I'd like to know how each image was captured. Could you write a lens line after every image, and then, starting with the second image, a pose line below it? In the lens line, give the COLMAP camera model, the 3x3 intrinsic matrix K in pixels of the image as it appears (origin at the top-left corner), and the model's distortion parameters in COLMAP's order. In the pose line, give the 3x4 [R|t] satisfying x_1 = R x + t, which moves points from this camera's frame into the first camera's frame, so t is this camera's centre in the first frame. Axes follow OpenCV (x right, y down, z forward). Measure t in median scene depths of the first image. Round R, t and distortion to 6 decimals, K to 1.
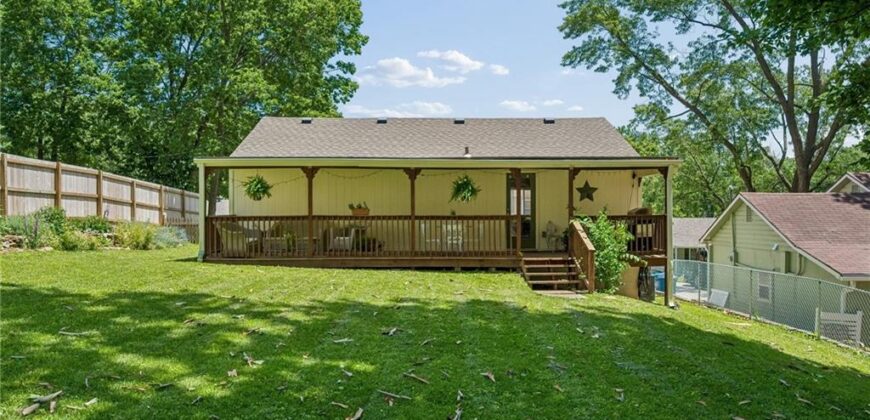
lens RADIAL K [[671.1, 0, 434.5], [0, 671.1, 224.8], [0, 0, 1]] dist [-0.006589, -0.001746]
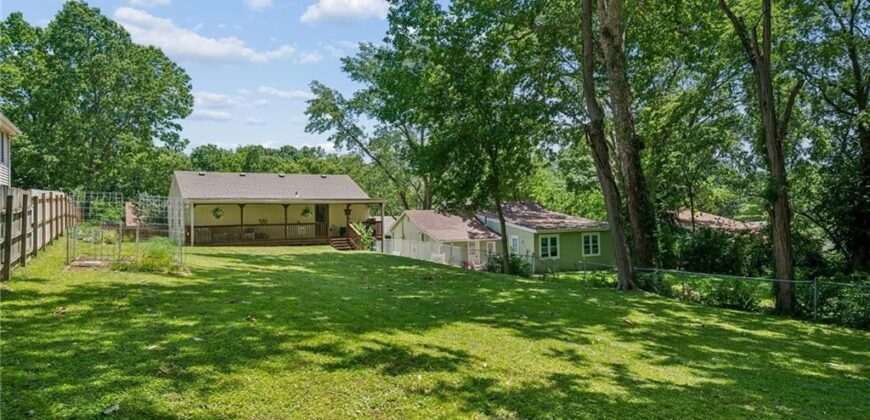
lens RADIAL K [[568.5, 0, 435.0], [0, 568.5, 210.0], [0, 0, 1]] dist [-0.000167, 0.000206]
pose [[0.869251, -0.009451, 0.494281, -0.579332], [0.013697, 0.999894, -0.004970, -0.044860], [-0.494181, 0.011090, 0.869288, -1.052171]]
